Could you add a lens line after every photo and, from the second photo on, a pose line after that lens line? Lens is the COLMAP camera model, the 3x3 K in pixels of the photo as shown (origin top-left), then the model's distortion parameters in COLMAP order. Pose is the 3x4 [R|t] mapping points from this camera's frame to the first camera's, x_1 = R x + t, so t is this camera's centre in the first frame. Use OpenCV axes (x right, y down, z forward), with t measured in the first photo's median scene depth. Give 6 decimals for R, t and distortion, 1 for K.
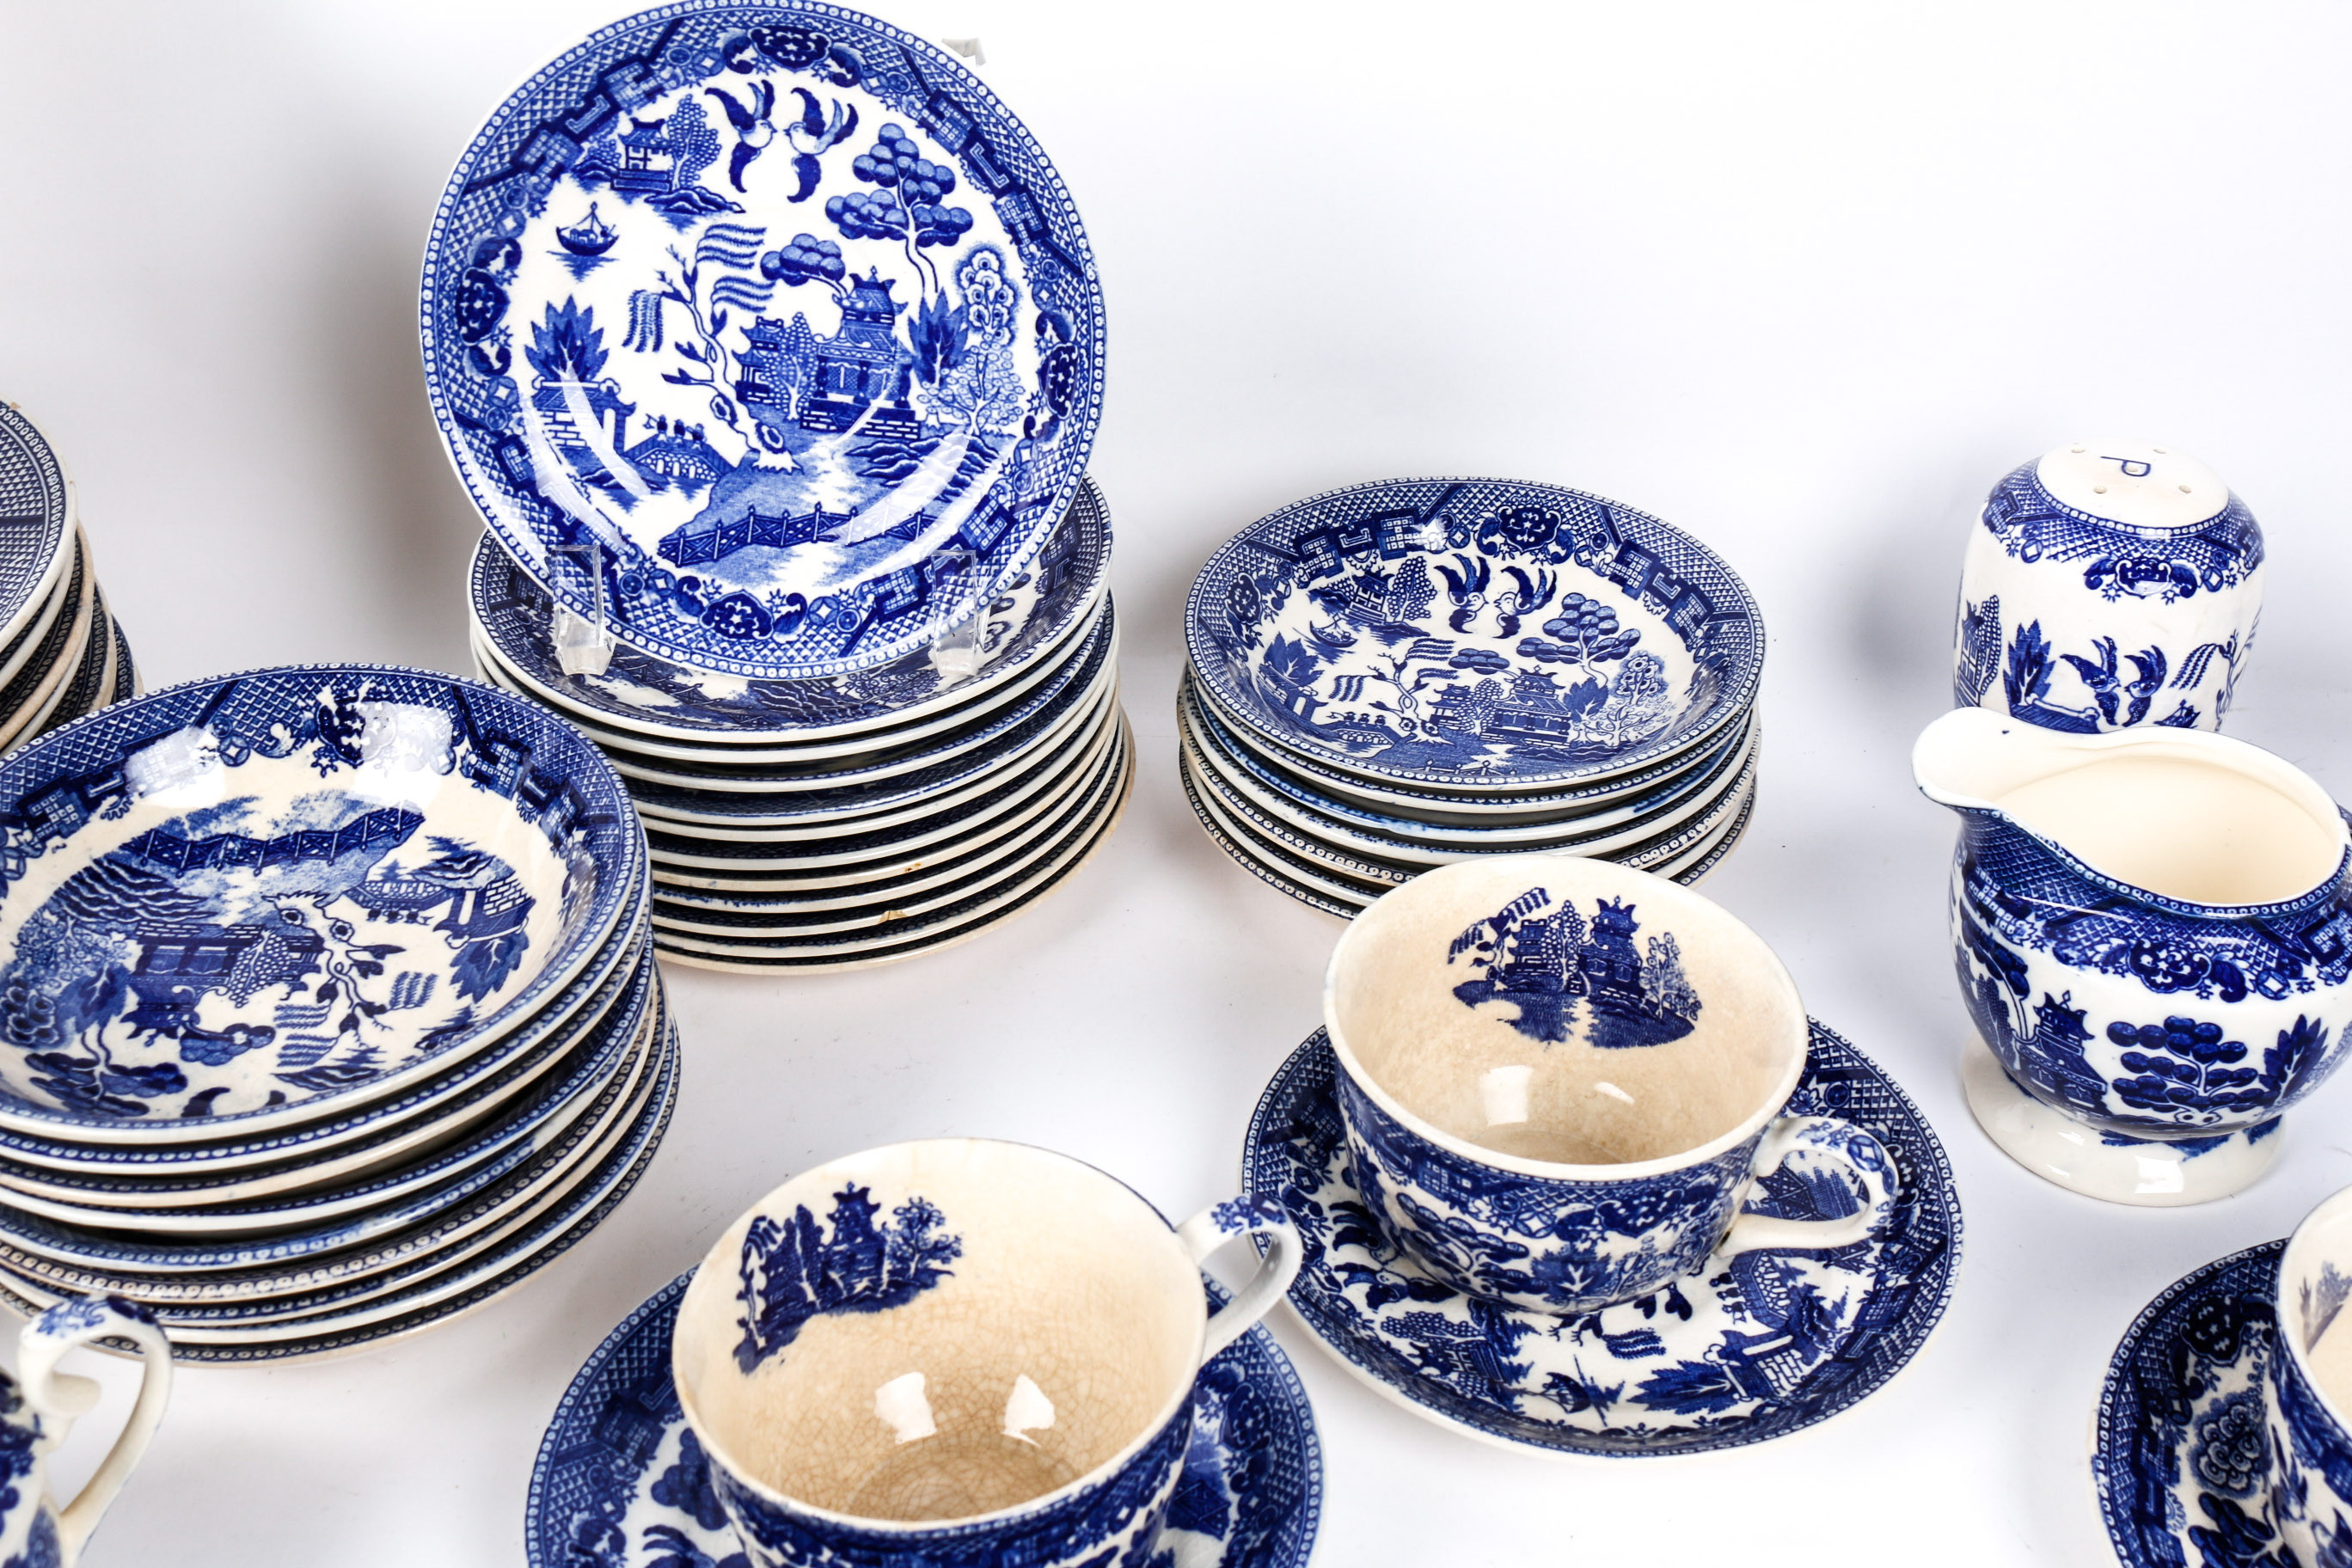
lens RADIAL K [[2778.2, 0, 1170.3], [0, 2778.2, 804.3], [0, 0, 1]] dist [-0.081771, 0.000000]
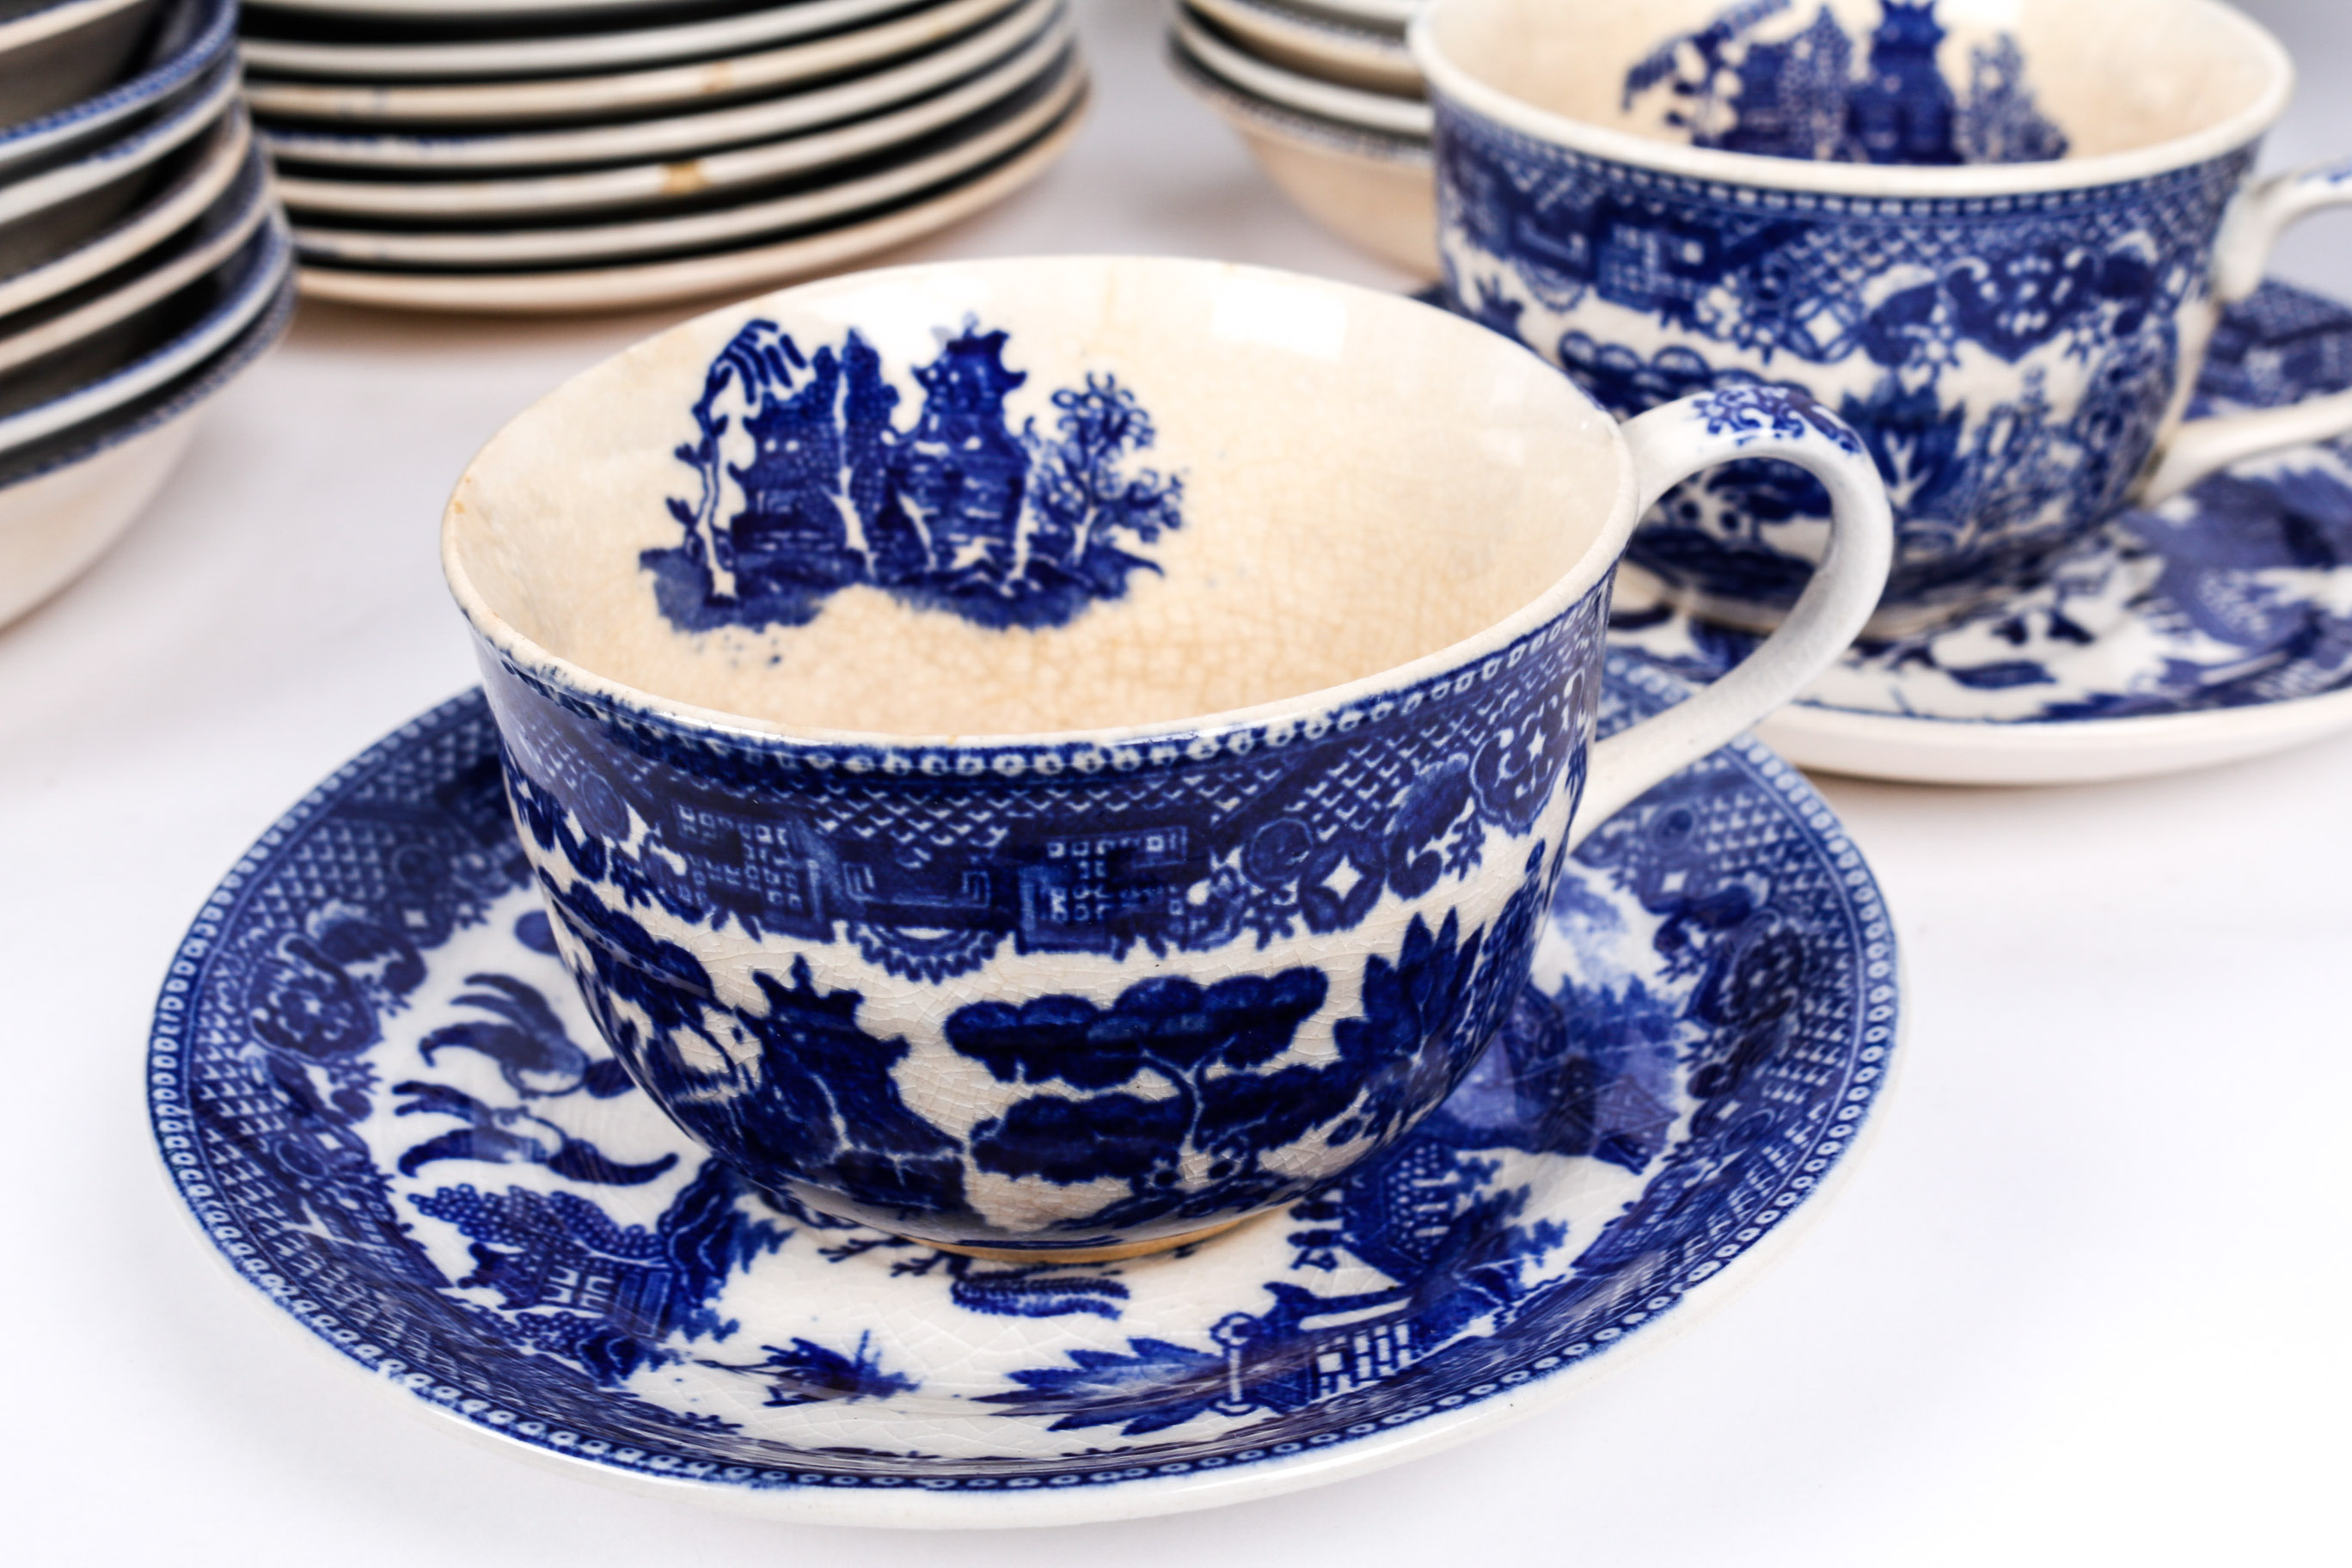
lens RADIAL K [[3220.9, 0, 1174.6], [0, 3220.9, 783.1], [0, 0, 1]] dist [-0.094975, 0.000000]
pose [[0.959739, 0.134098, -0.246819, 0.062005], [-0.160264, 0.983046, -0.089080, 0.235442], [0.230689, 0.125049, 0.964959, 0.426857]]
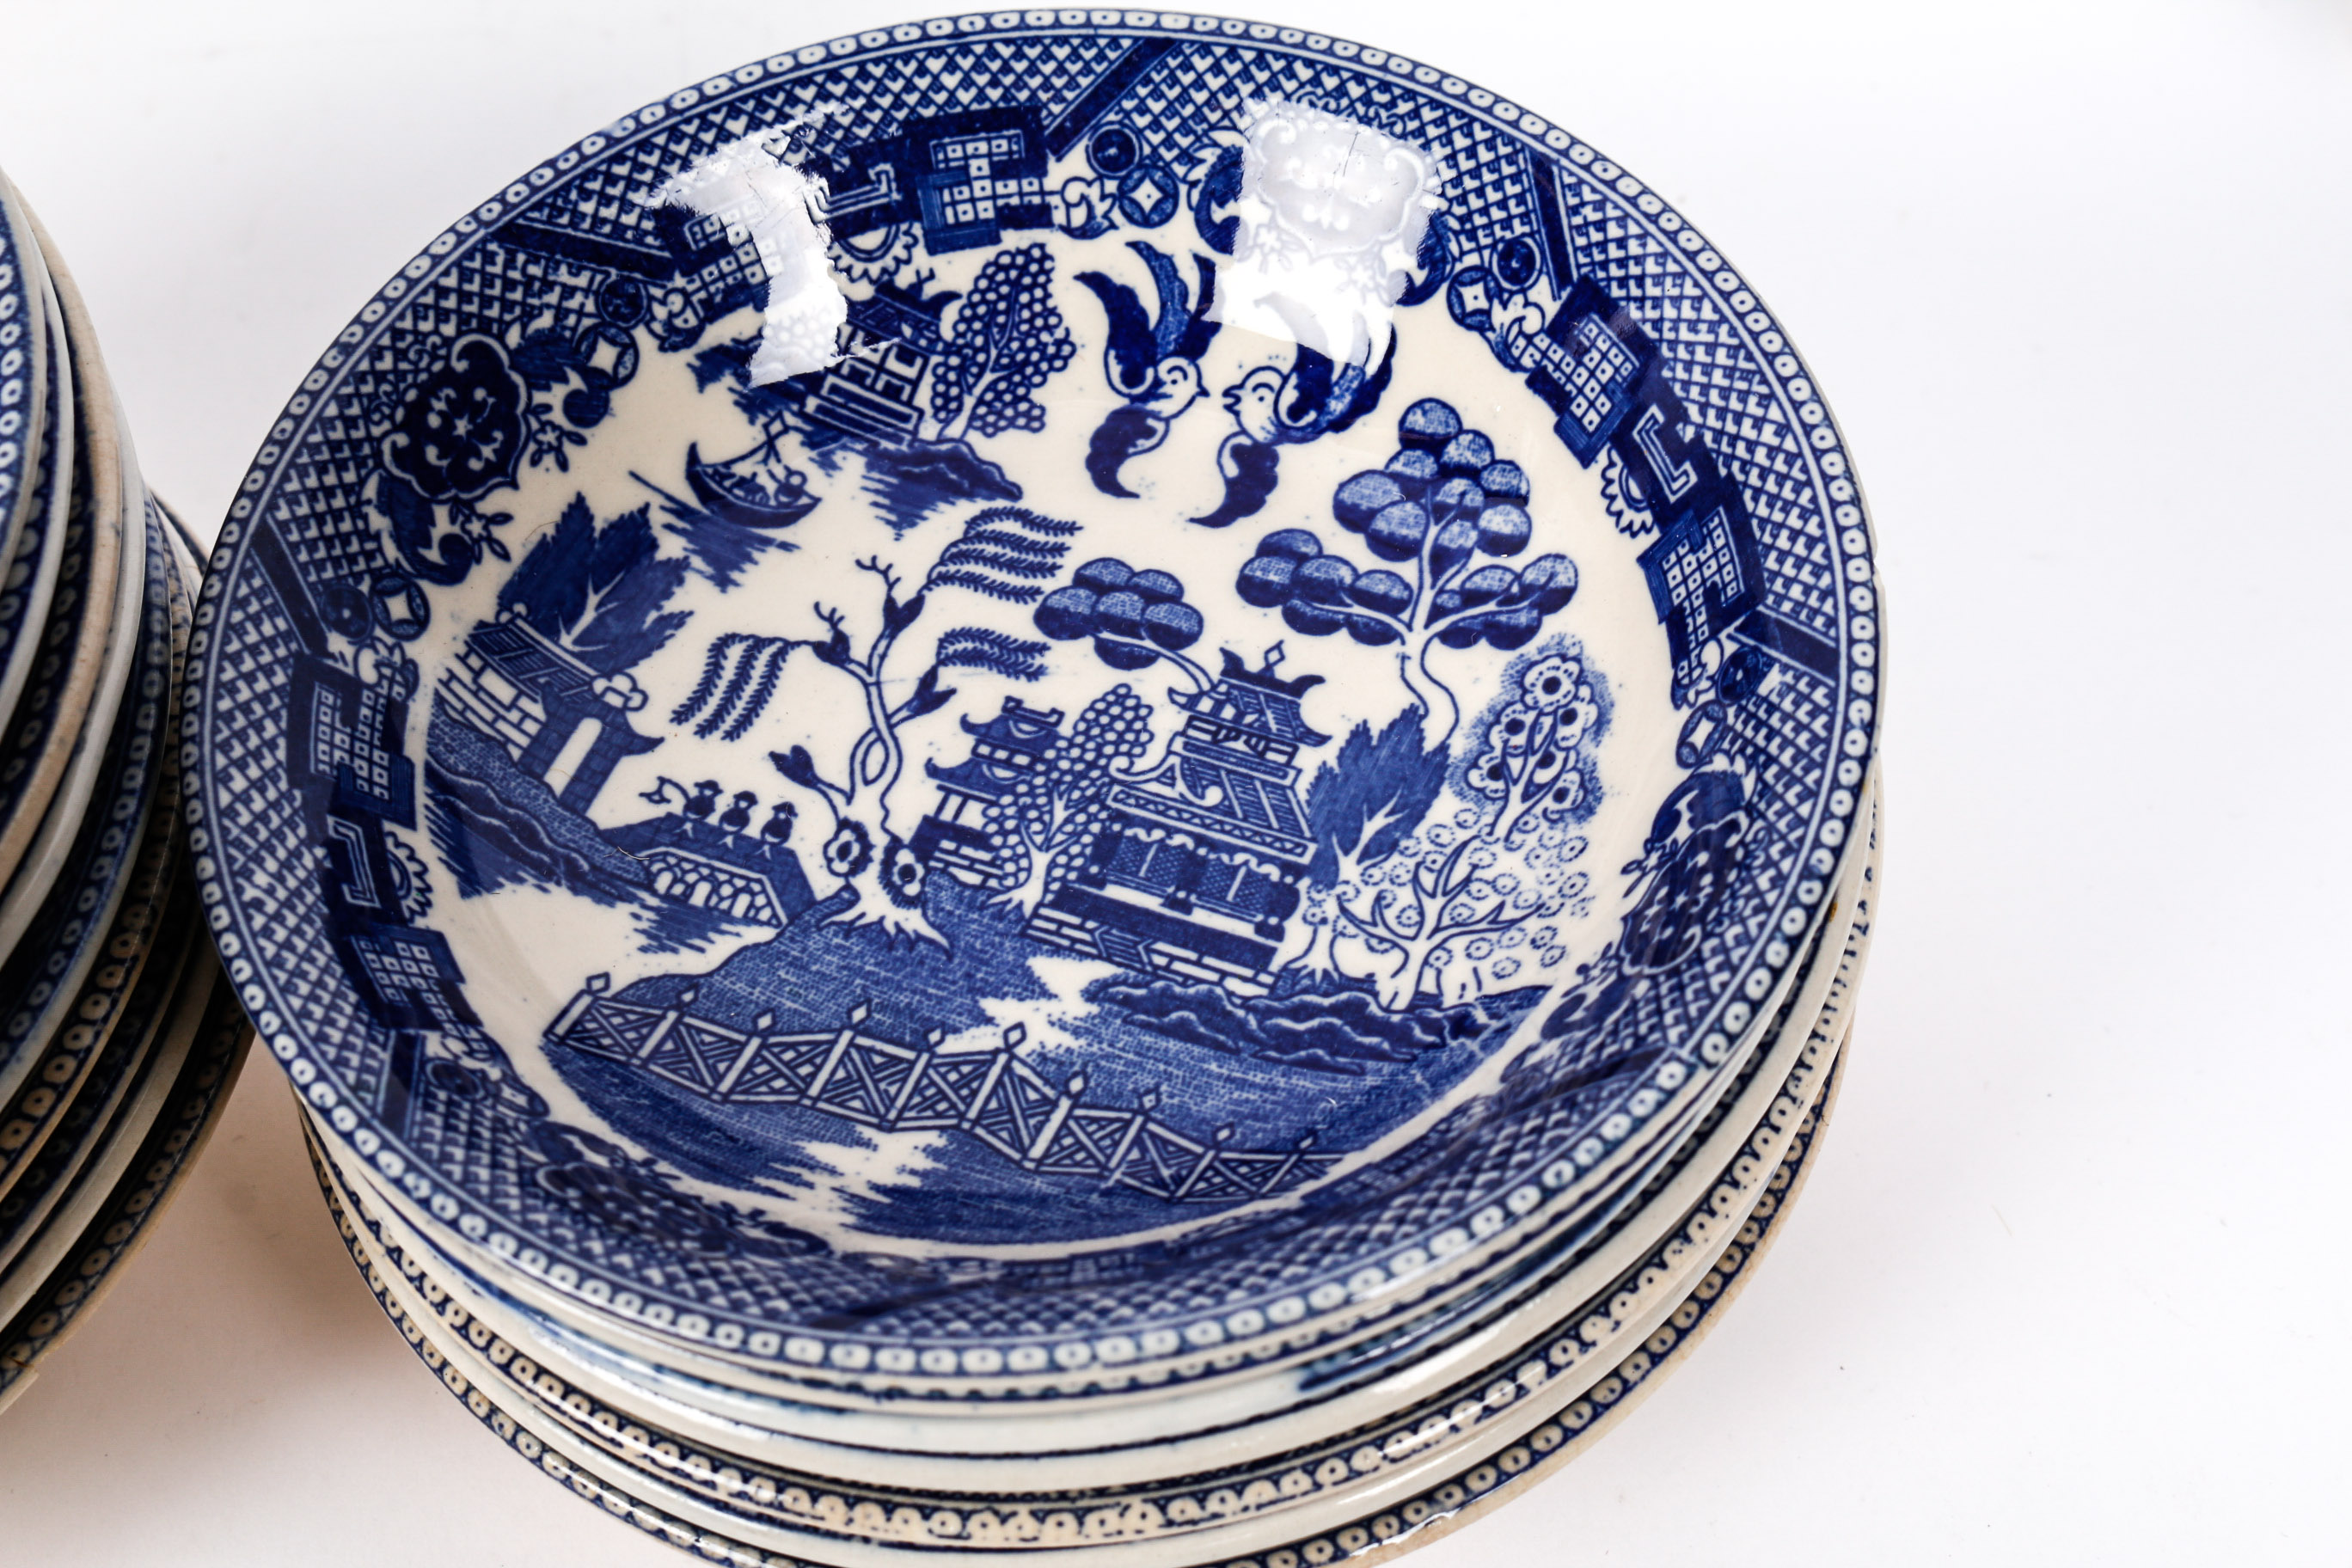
lens RADIAL K [[3410.0, 0, 1161.5], [0, 3410.0, 684.1], [0, 0, 1]] dist [-0.019755, 0.000000]
pose [[0.987437, 0.086689, -0.132111, 0.207195], [-0.038955, 0.943819, 0.328159, -0.221806], [0.153136, -0.318890, 0.935339, 0.690388]]
